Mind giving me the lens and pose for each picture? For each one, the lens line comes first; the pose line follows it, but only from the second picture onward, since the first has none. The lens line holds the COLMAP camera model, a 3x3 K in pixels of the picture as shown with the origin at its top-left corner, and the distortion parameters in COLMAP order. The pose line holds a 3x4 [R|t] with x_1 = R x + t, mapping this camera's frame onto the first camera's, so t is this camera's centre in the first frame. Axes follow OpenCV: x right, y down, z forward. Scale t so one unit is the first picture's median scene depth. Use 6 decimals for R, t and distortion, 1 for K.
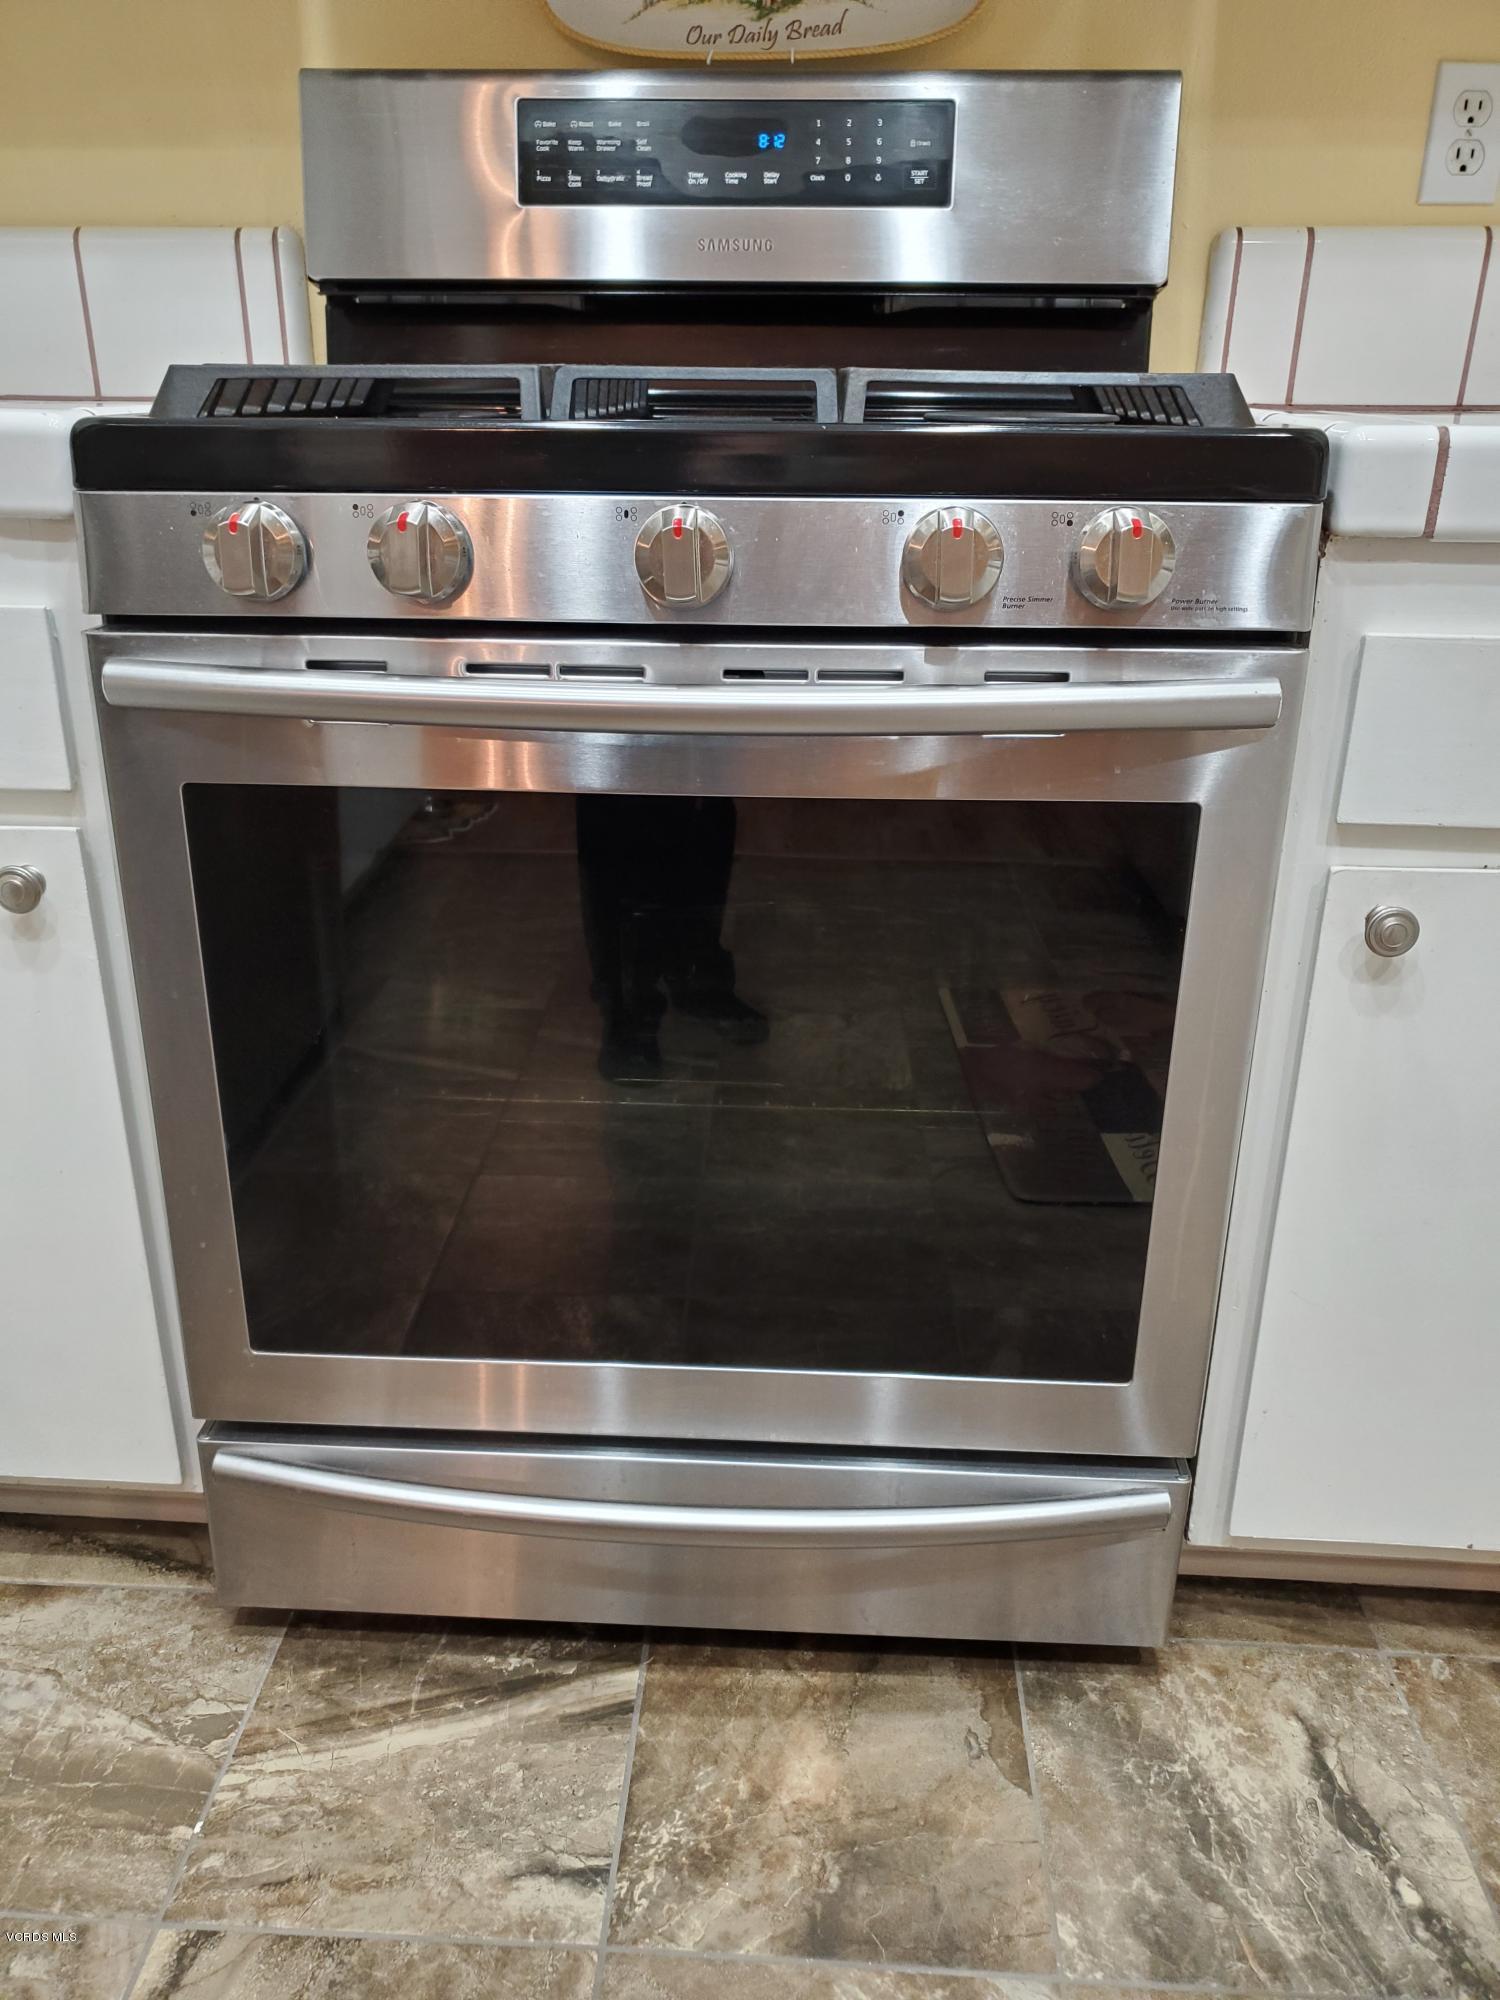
lens RADIAL K [[1584.9, 0, 723.0], [0, 1584.9, 1008.2], [0, 0, 1]] dist [-0.012258, 0.052964]
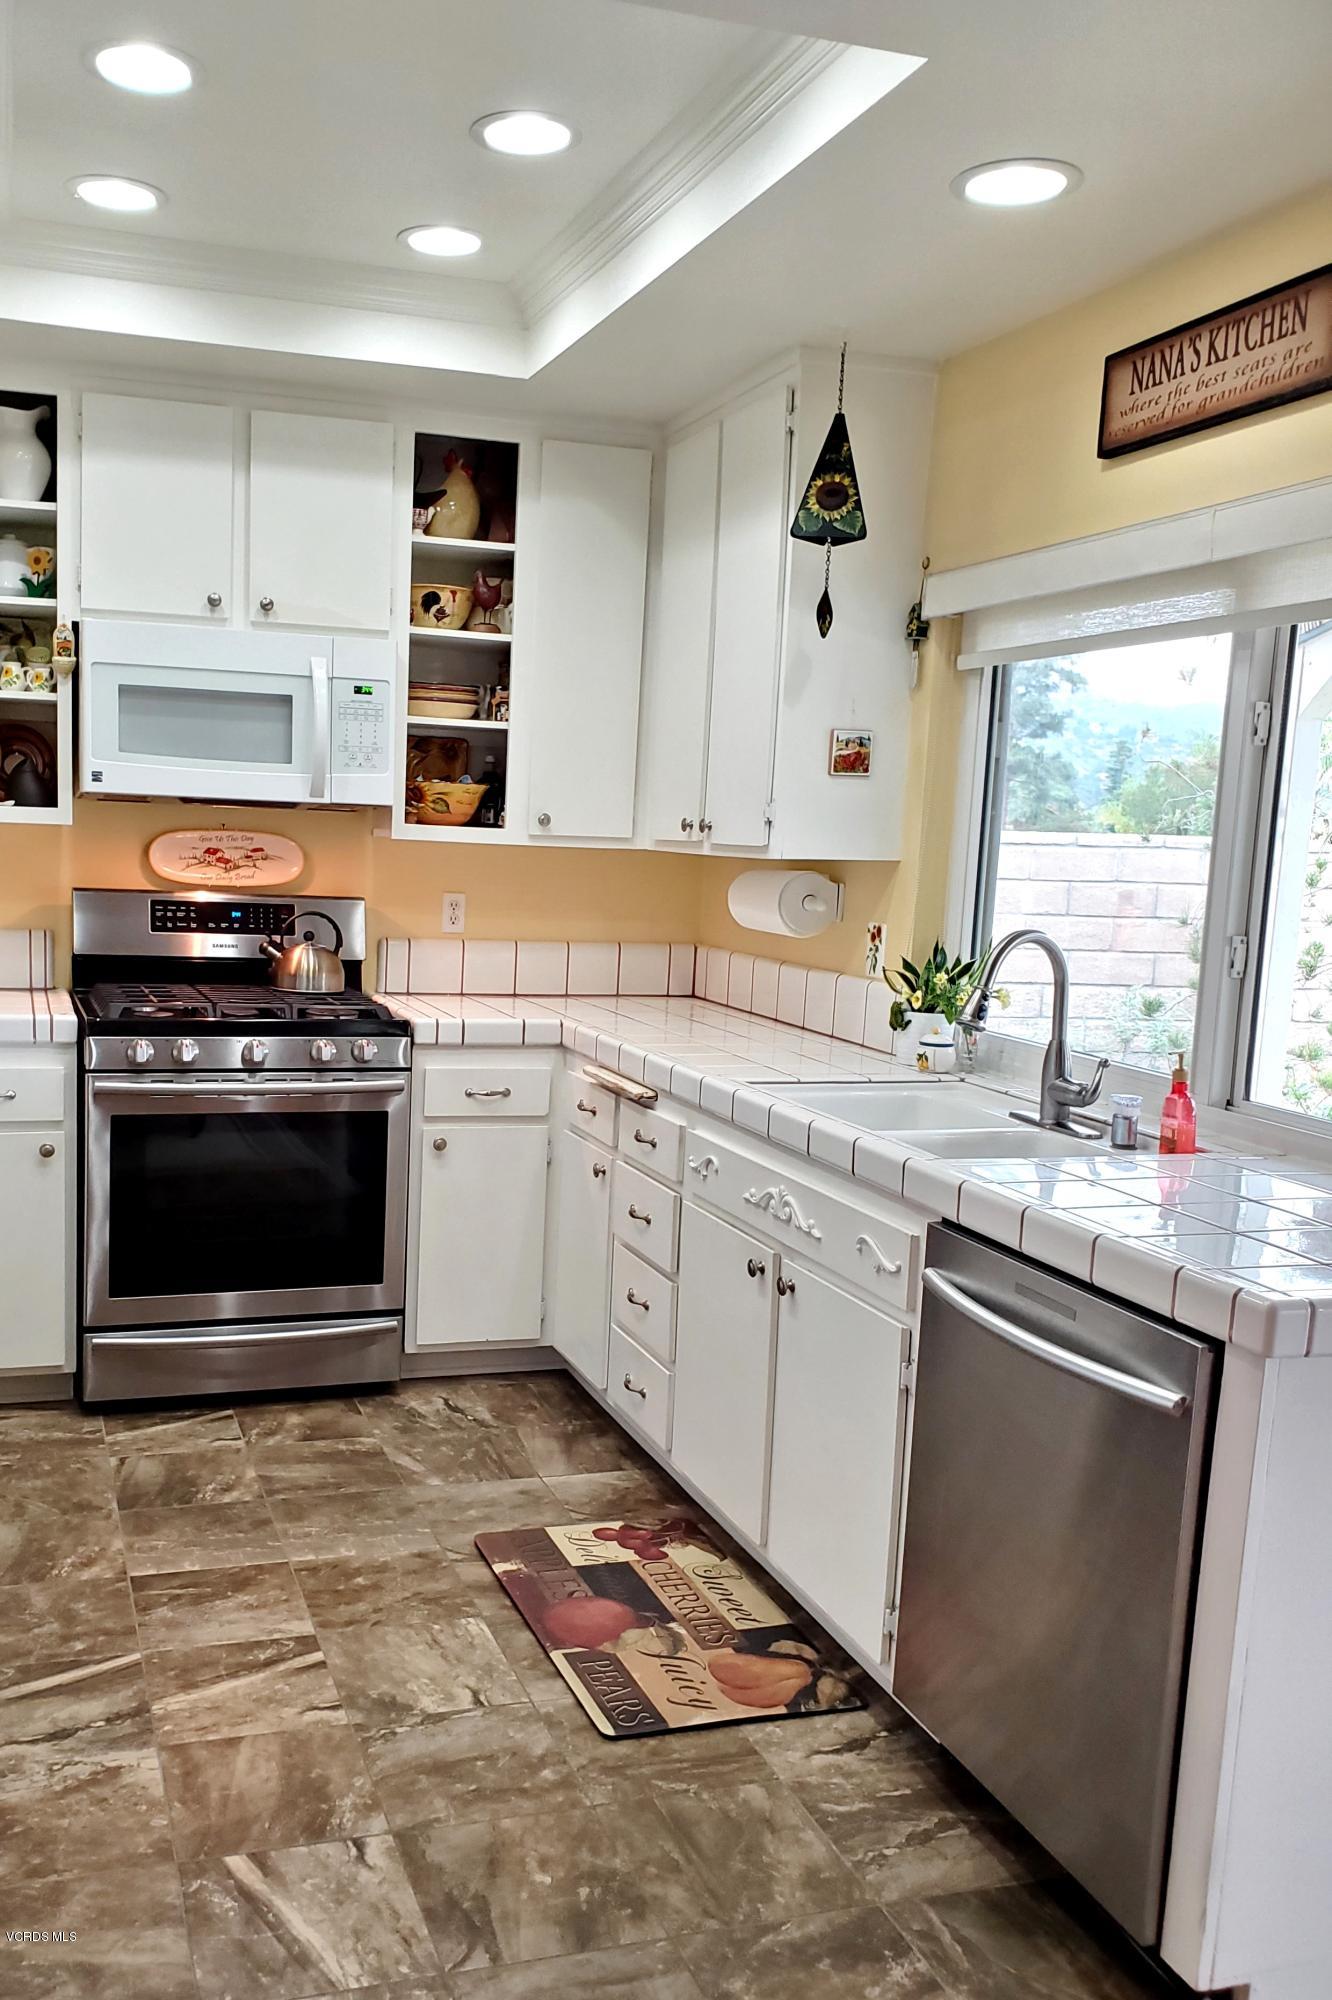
lens RADIAL K [[1706.5, 0, 513.6], [0, 1706.5, 1062.4], [0, 0, 1]] dist [0.239354, -0.645814]
pose [[0.937942, -0.018354, 0.346306, -0.726790], [0.098790, 0.971365, -0.216082, 0.584050], [-0.332423, 0.236884, 0.912897, -2.500680]]
